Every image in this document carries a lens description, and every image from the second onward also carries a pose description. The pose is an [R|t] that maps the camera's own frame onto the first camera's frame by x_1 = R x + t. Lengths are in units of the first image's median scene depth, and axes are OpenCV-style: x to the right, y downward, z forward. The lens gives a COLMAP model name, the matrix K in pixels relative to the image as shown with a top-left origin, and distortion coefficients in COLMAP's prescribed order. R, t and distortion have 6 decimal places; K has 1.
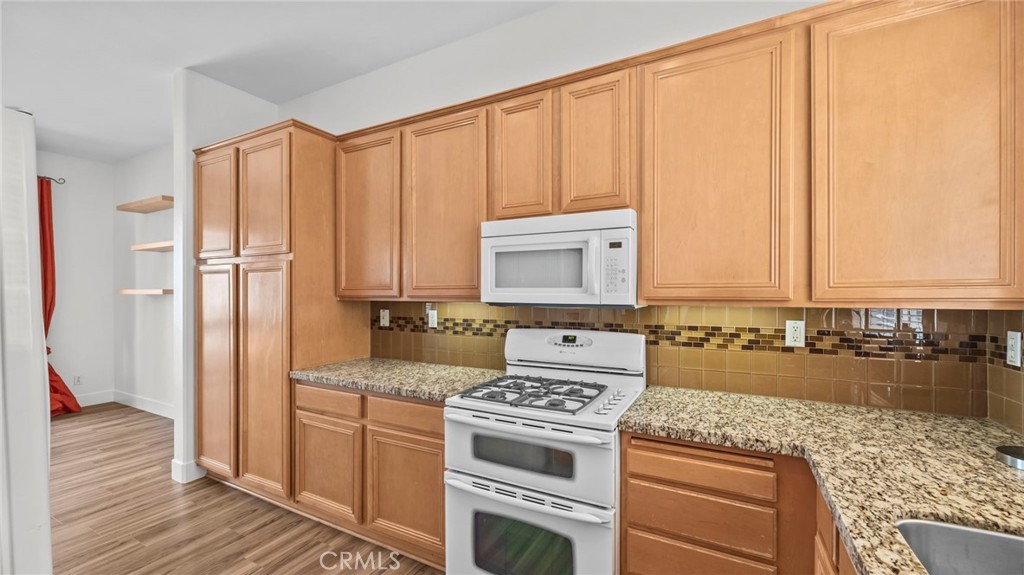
lens RADIAL K [[412.0, 0, 508.2], [0, 412.0, 291.6], [0, 0, 1]] dist [-0.000443, -0.000545]
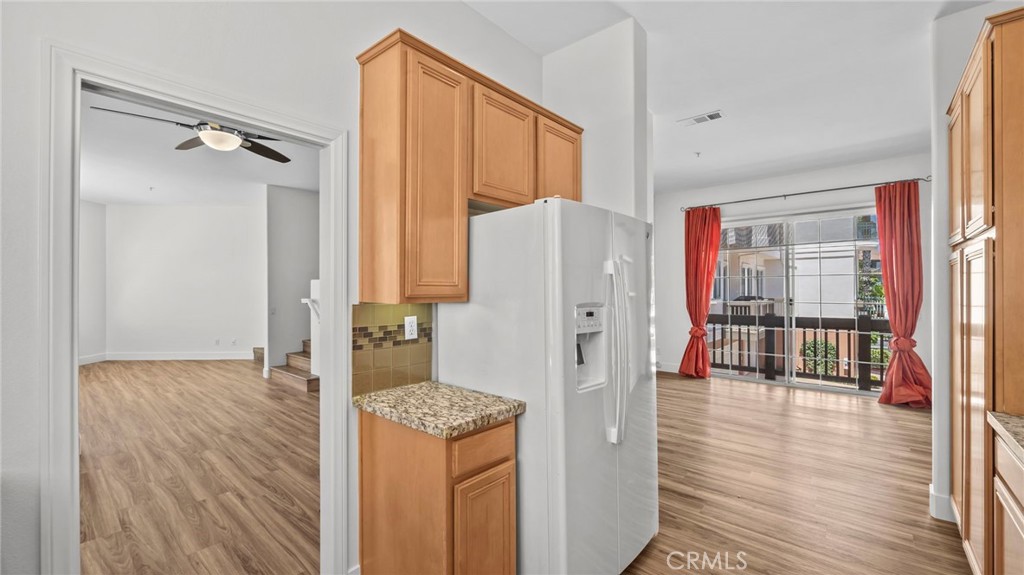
lens RADIAL K [[412.0, 0, 506.2], [0, 412.0, 287.8], [0, 0, 1]] dist [-0.000443, -0.000545]
pose [[-0.236698, -0.011511, -0.971515, 0.333673], [0.011953, 0.999820, -0.014758, 0.001936], [0.971510, -0.015105, -0.236518, 0.506831]]
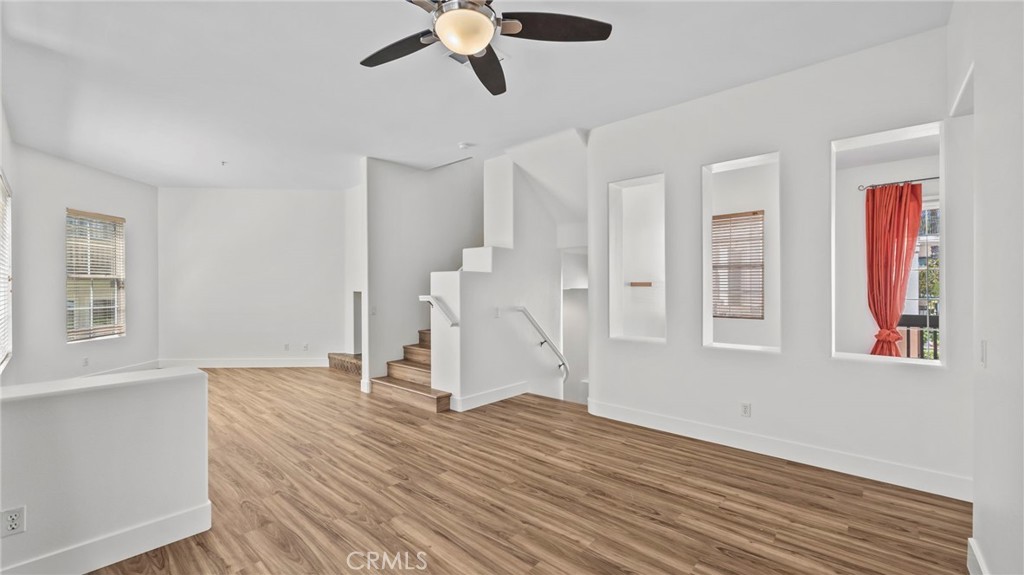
lens RADIAL K [[412.0, 0, 510.6], [0, 412.0, 287.2], [0, 0, 1]] dist [-0.000443, -0.000545]
pose [[-0.239581, -0.010347, -0.970821, 0.005785], [0.012506, 0.999827, -0.013742, 0.010067], [0.970796, -0.015433, -0.239411, -0.515820]]
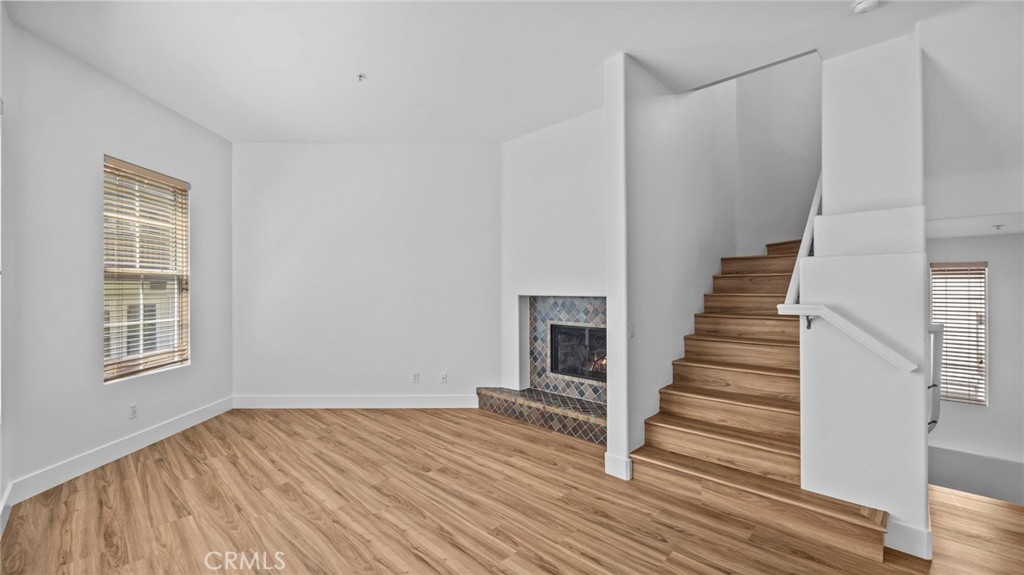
lens RADIAL K [[412.0, 0, 511.5], [0, 412.0, 288.0], [0, 0, 1]] dist [-0.000443, -0.000545]
pose [[-0.277624, -0.012808, -0.960604, -0.798315], [0.013153, 0.999767, -0.017132, -0.018777], [0.960600, -0.017391, -0.277391, -1.980154]]
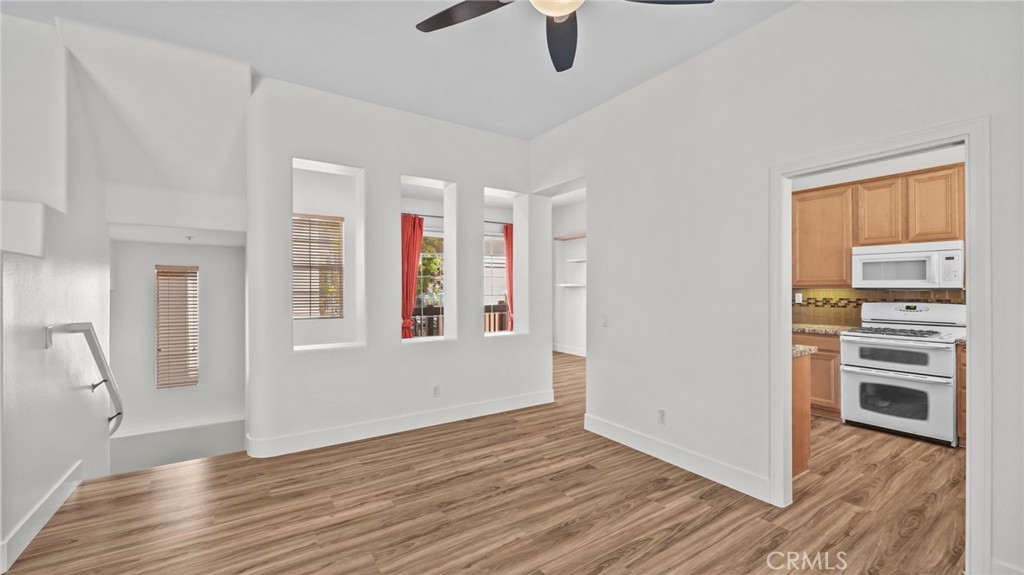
lens RADIAL K [[412.0, 0, 507.5], [0, 412.0, 290.1], [0, 0, 1]] dist [-0.000443, -0.000545]
pose [[0.875004, -0.007182, -0.484063, -0.563534], [0.014973, 0.999813, 0.012232, -0.012442], [0.483885, -0.017951, 0.874948, -1.548942]]
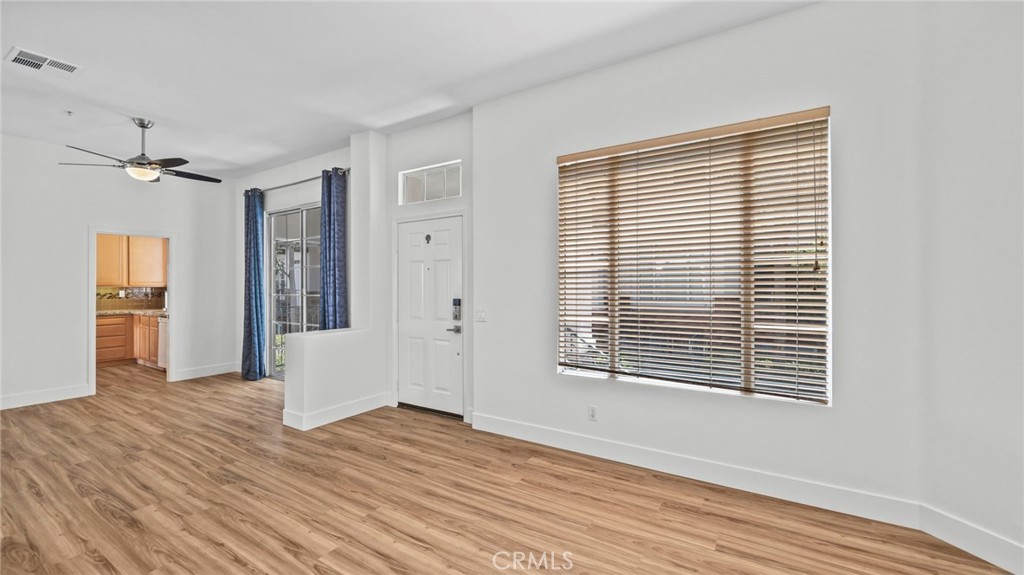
lens RADIAL K [[412.0, 0, 513.3], [0, 412.0, 284.9], [0, 0, 1]] dist [-0.000443, -0.000545]
pose [[0.068540, -0.007031, 0.997624, -2.752688], [-0.008428, 0.999935, 0.007626, -0.046495], [-0.997613, -0.008931, 0.068476, -2.794423]]
